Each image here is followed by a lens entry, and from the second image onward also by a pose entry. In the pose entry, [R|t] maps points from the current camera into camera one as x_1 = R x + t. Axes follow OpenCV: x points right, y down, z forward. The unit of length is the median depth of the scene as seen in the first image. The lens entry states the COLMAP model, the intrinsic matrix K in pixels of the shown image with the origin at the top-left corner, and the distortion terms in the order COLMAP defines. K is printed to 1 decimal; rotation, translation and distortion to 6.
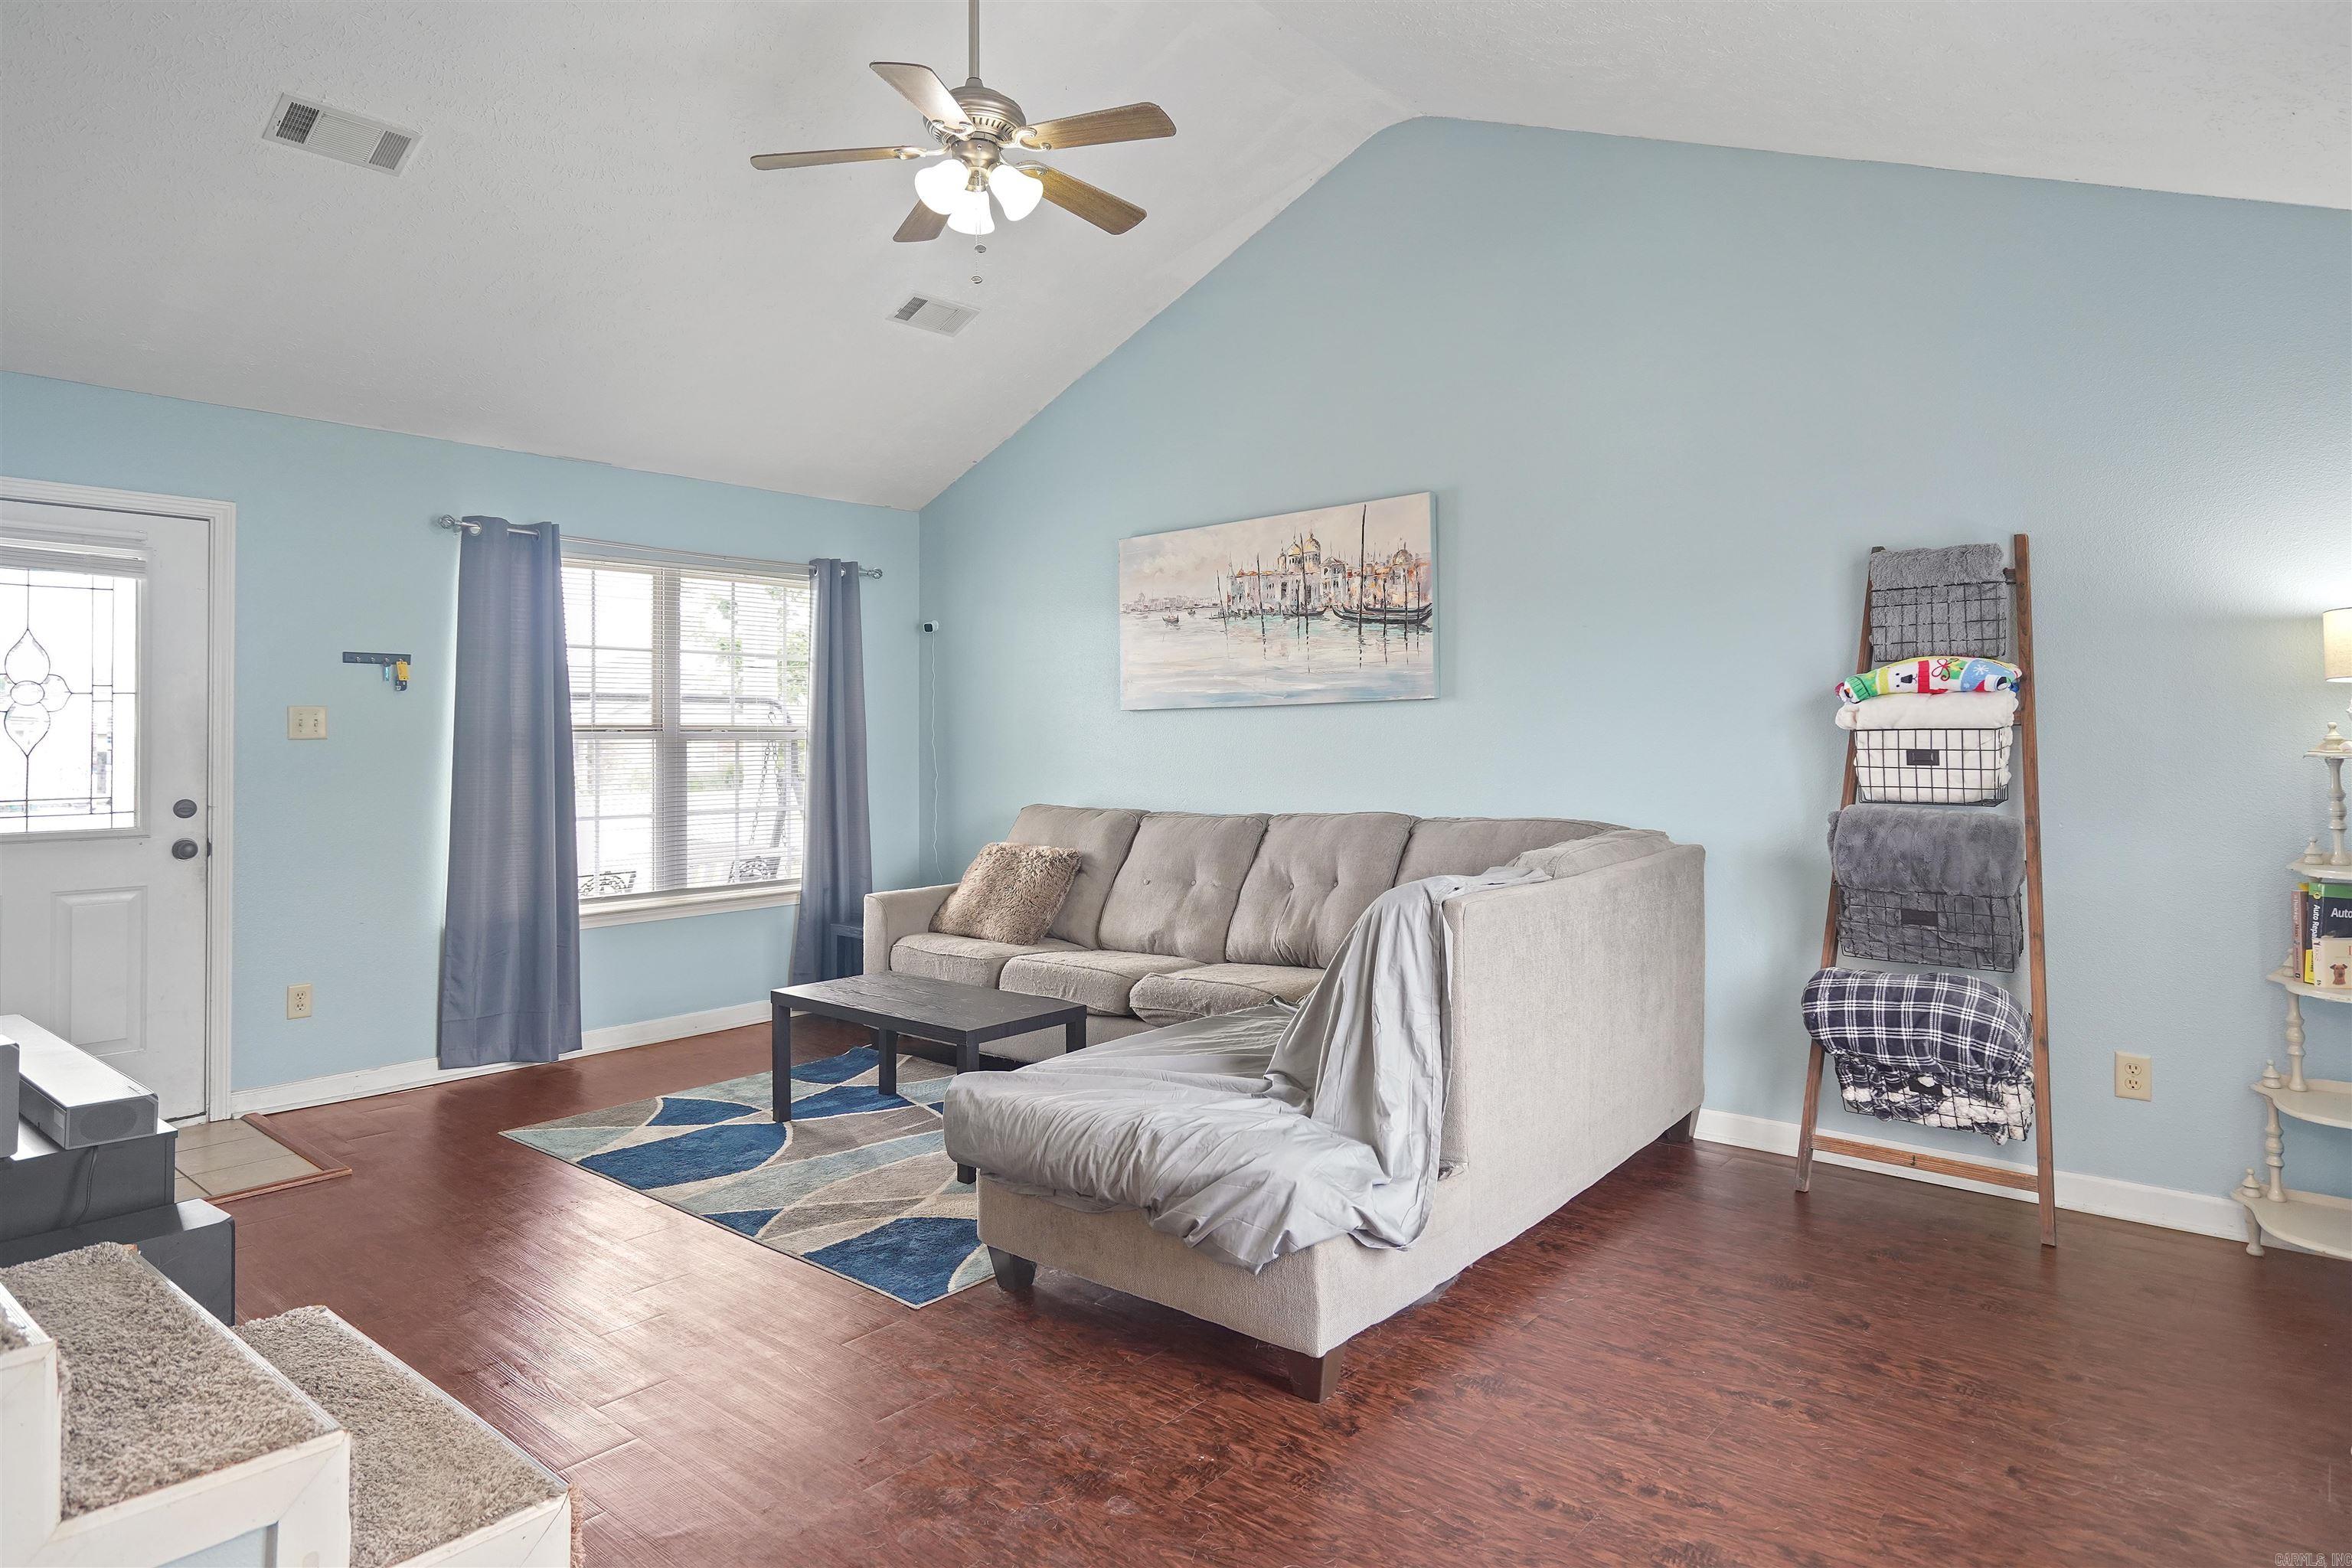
lens RADIAL K [[1334.1, 0, 1135.3], [0, 1334.1, 707.4], [0, 0, 1]] dist [0.003719, 0.001824]
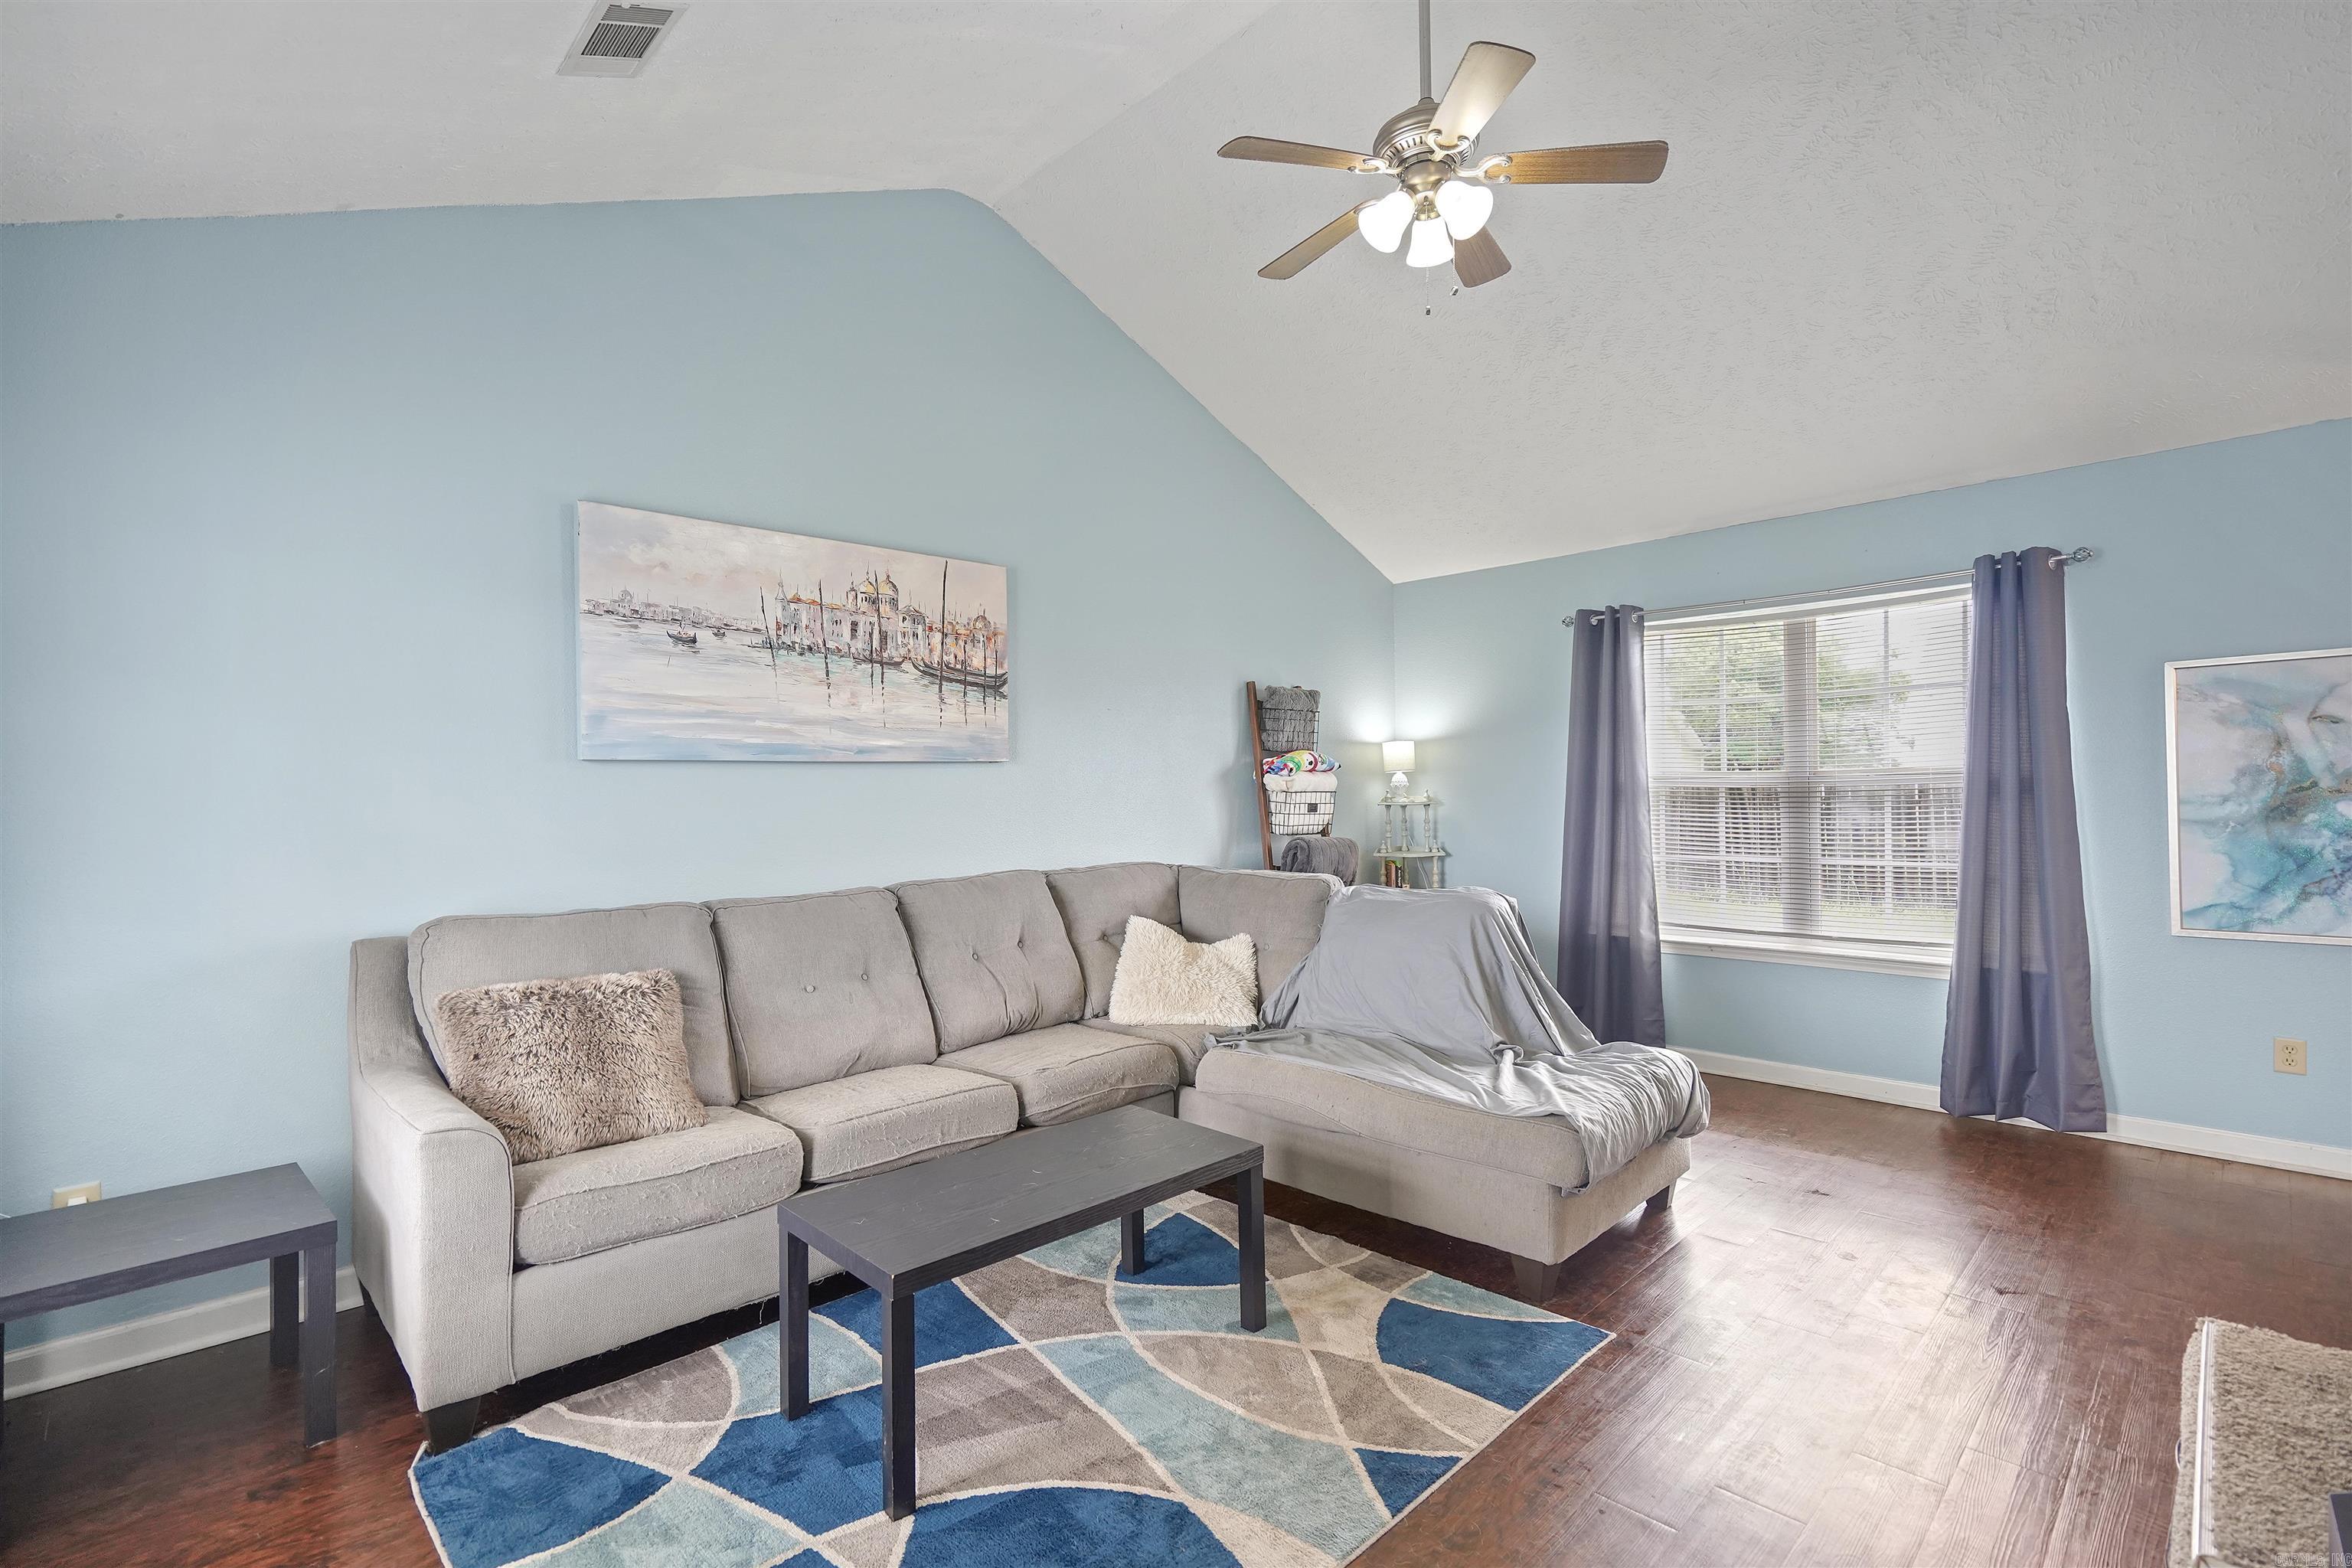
lens RADIAL K [[1091.7, 0, 1219.2], [0, 1091.7, 784.6], [0, 0, 1]] dist [-0.001496, 0.000149]
pose [[0.050879, 0.015247, 0.998588, -0.634946], [-0.012711, 0.999812, -0.014618, 0.022125], [-0.998624, -0.011950, 0.051063, 0.782533]]
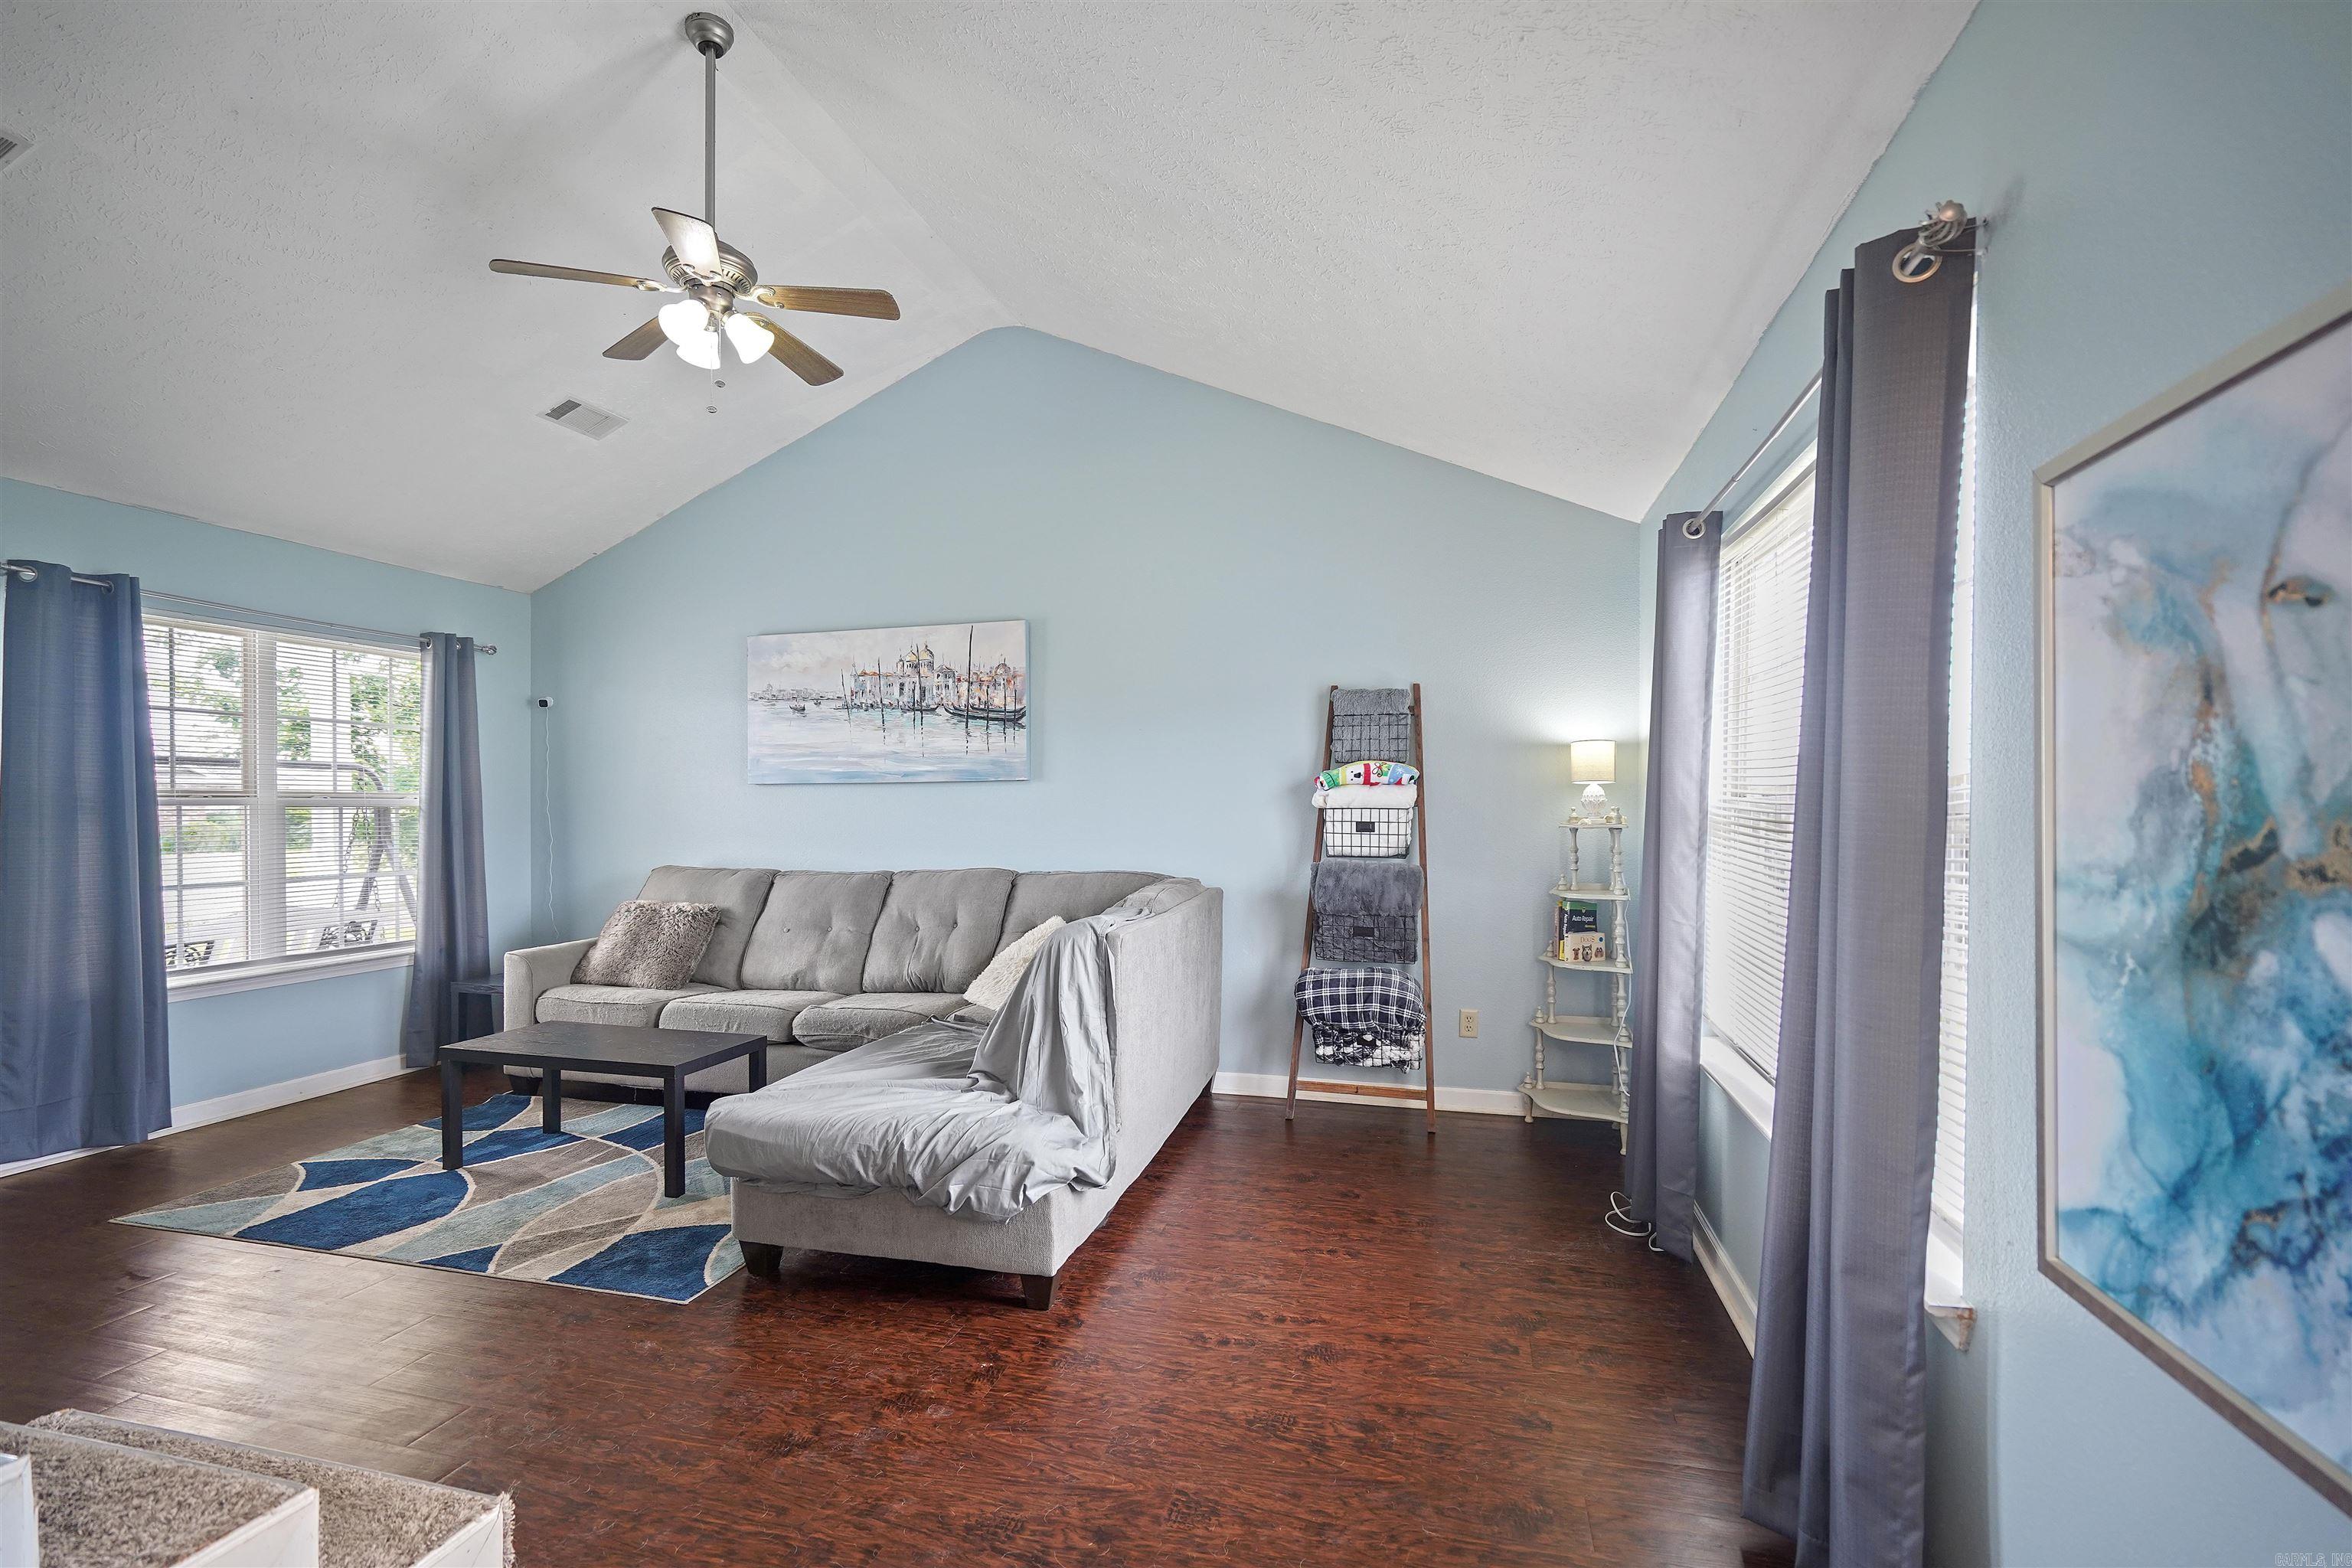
lens RADIAL K [[1087.4, 0, 1153.5], [0, 1087.4, 809.3], [0, 0, 1]] dist [-0.004132, 0.001124]
pose [[0.899908, 0.006961, 0.436024, -0.125638], [-0.018912, 0.999555, 0.023076, -0.004961], [-0.435670, -0.029012, 0.899639, -0.007373]]
